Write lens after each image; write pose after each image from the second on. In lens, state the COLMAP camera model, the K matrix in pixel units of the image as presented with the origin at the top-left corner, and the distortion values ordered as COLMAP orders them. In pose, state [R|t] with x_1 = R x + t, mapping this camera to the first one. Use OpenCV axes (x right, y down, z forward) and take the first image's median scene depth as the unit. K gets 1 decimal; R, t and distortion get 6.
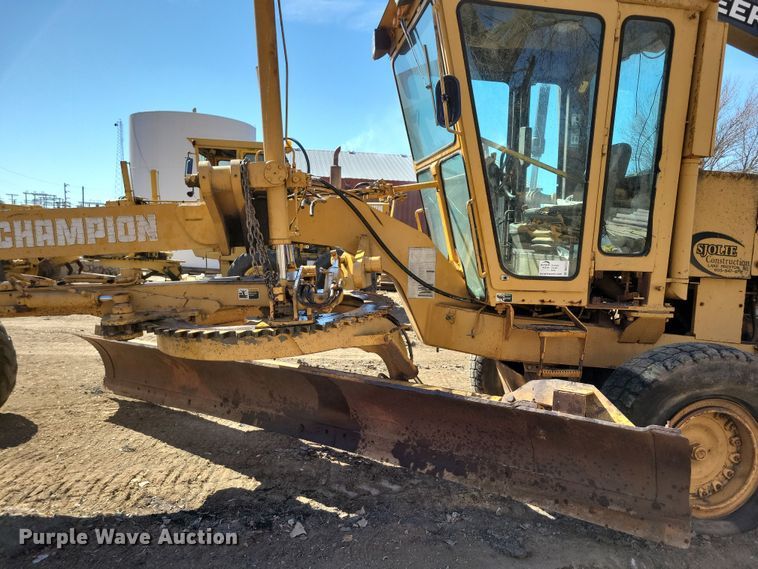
lens RADIAL K [[572.2, 0, 385.2], [0, 572.2, 283.6], [0, 0, 1]] dist [0.072983, -0.063200]
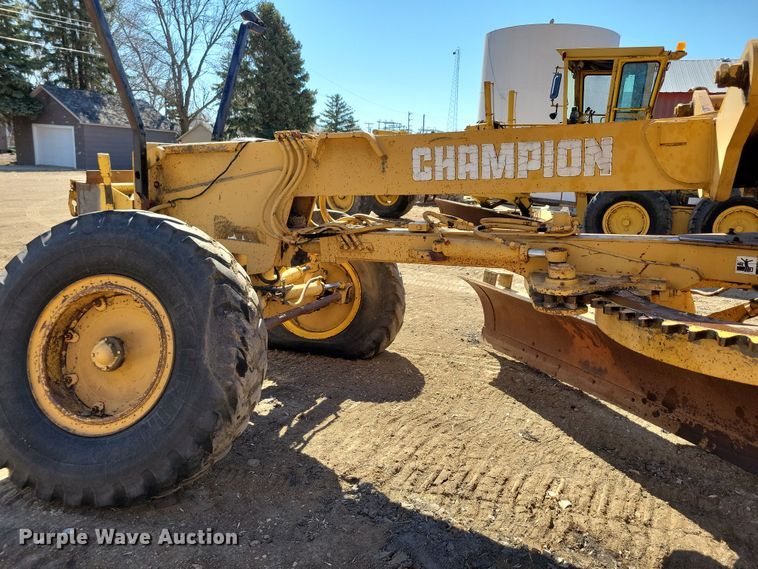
lens RADIAL K [[572.2, 0, 385.2], [0, 572.2, 283.6], [0, 0, 1]] dist [0.072983, -0.063200]
pose [[0.859972, 0.126306, -0.494465, -0.268057], [-0.064151, 0.987959, 0.140792, -0.026511], [0.506293, -0.089356, 0.857719, 0.254109]]
